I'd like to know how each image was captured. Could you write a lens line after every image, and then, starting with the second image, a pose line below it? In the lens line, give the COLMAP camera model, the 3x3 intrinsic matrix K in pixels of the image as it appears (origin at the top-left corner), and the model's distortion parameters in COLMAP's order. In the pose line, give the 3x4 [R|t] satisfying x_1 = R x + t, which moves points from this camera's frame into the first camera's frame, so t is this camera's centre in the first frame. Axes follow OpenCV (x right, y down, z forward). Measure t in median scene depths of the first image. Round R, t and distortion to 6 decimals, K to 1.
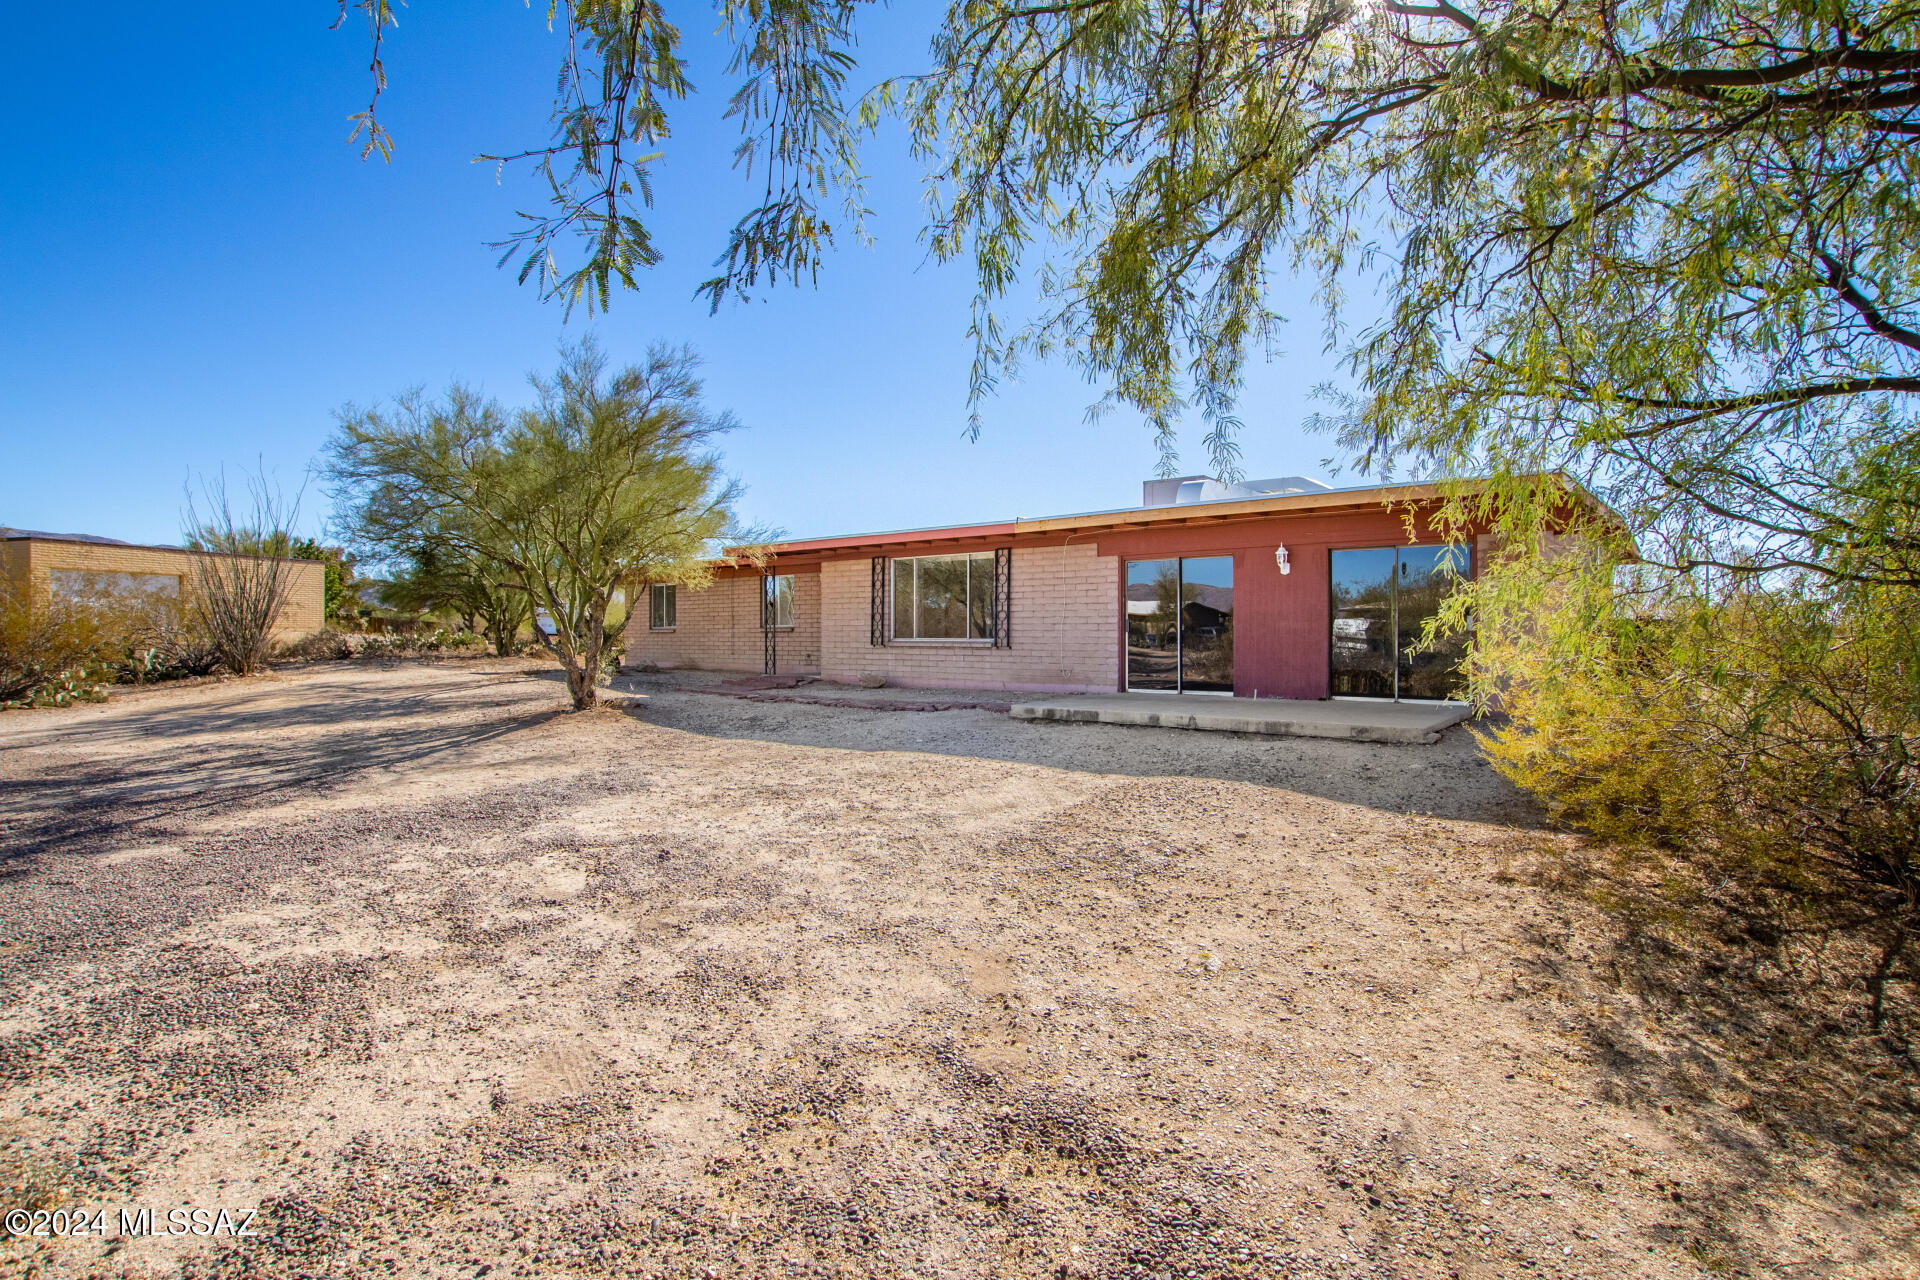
lens RADIAL K [[937.2, 0, 967.7], [0, 937.2, 640.3], [0, 0, 1]] dist [-0.002215, -0.000776]
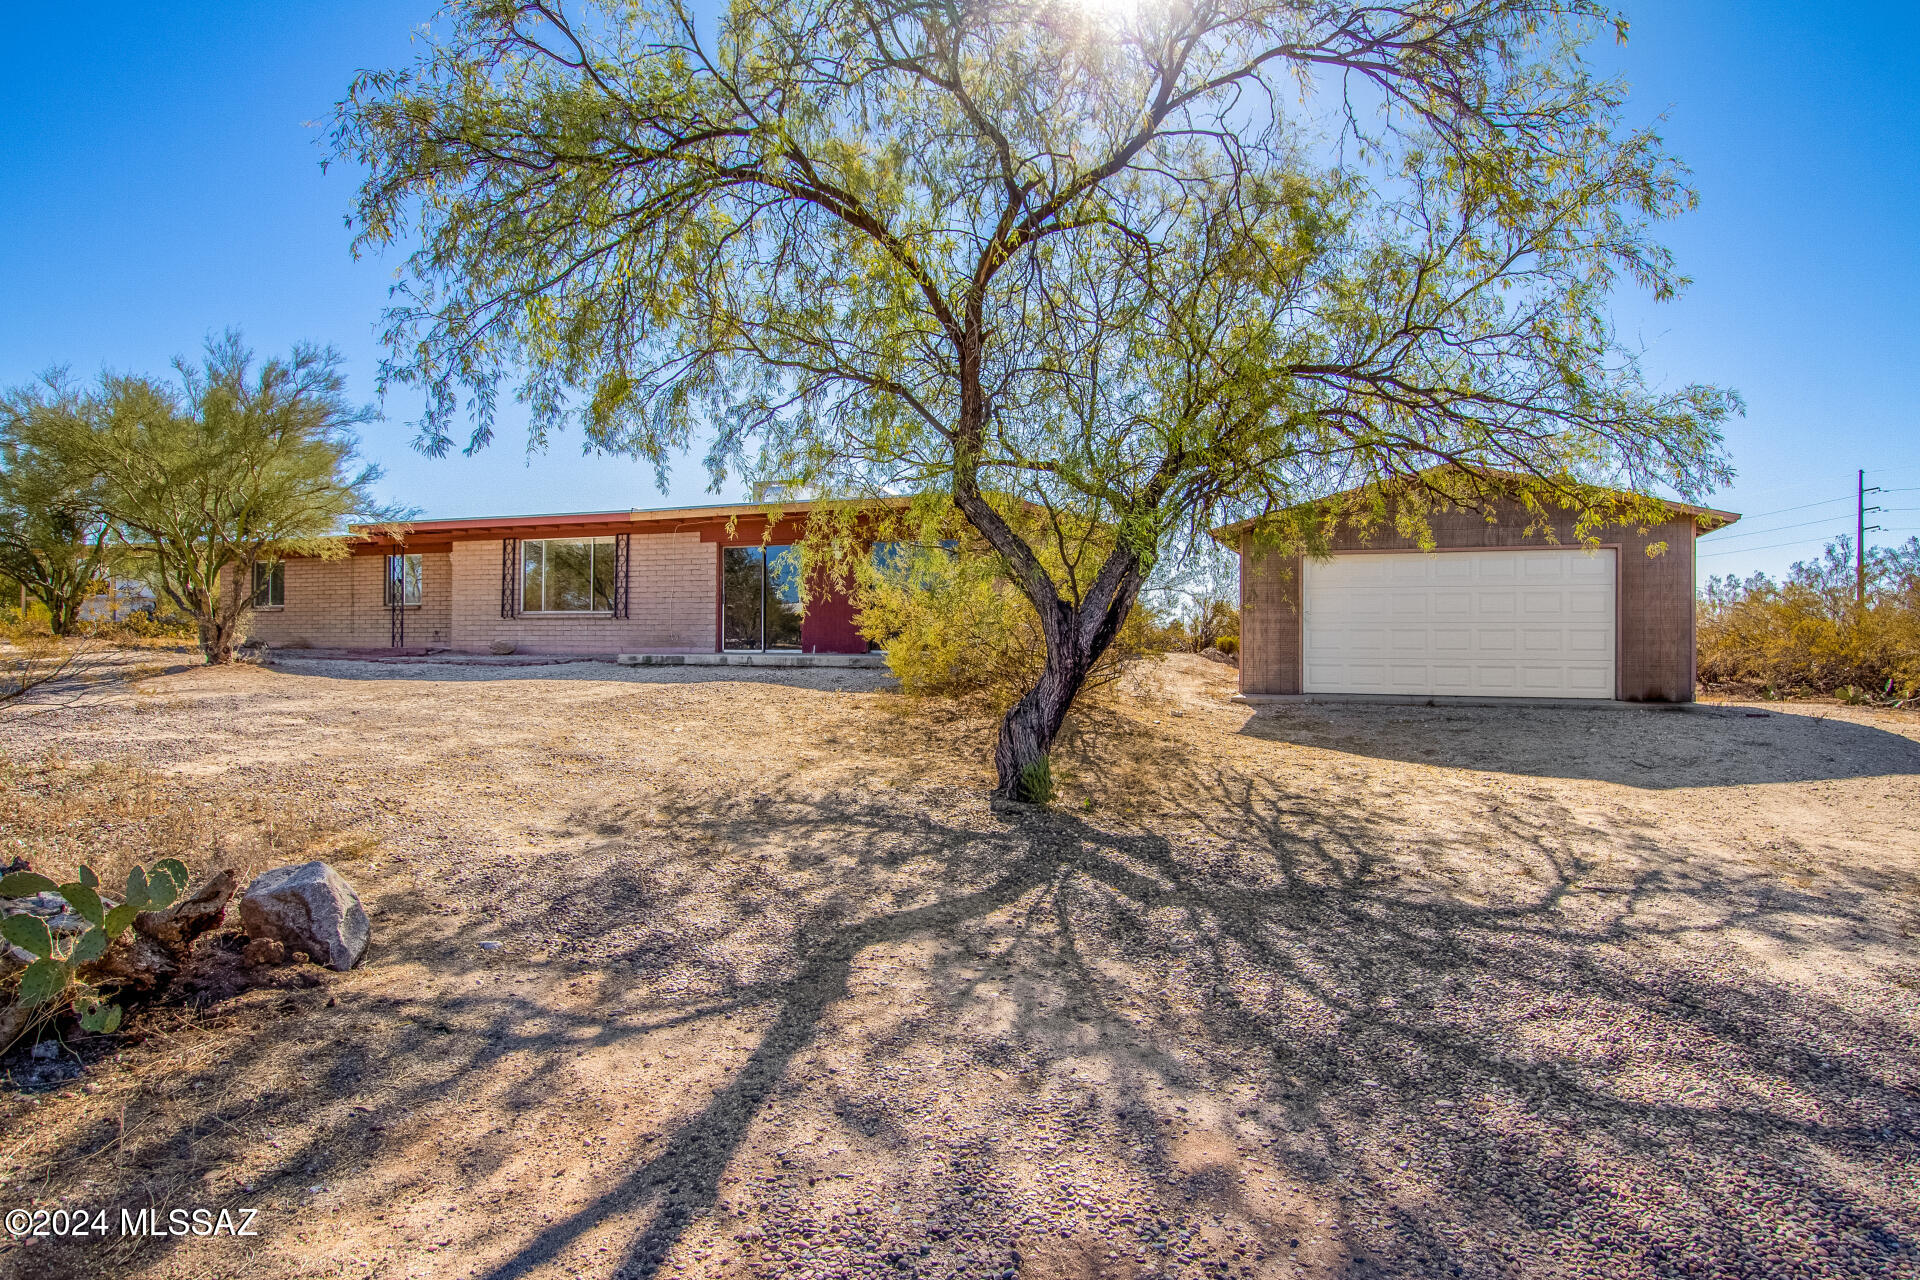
lens RADIAL K [[1072.9, 0, 949.0], [0, 1072.9, 633.4], [0, 0, 1]] dist [0.002146, 0.000986]
pose [[0.958172, 0.011192, 0.285974, 0.046434], [-0.005336, 0.999760, -0.021247, 0.054084], [-0.286144, 0.018832, 0.958002, -0.411809]]
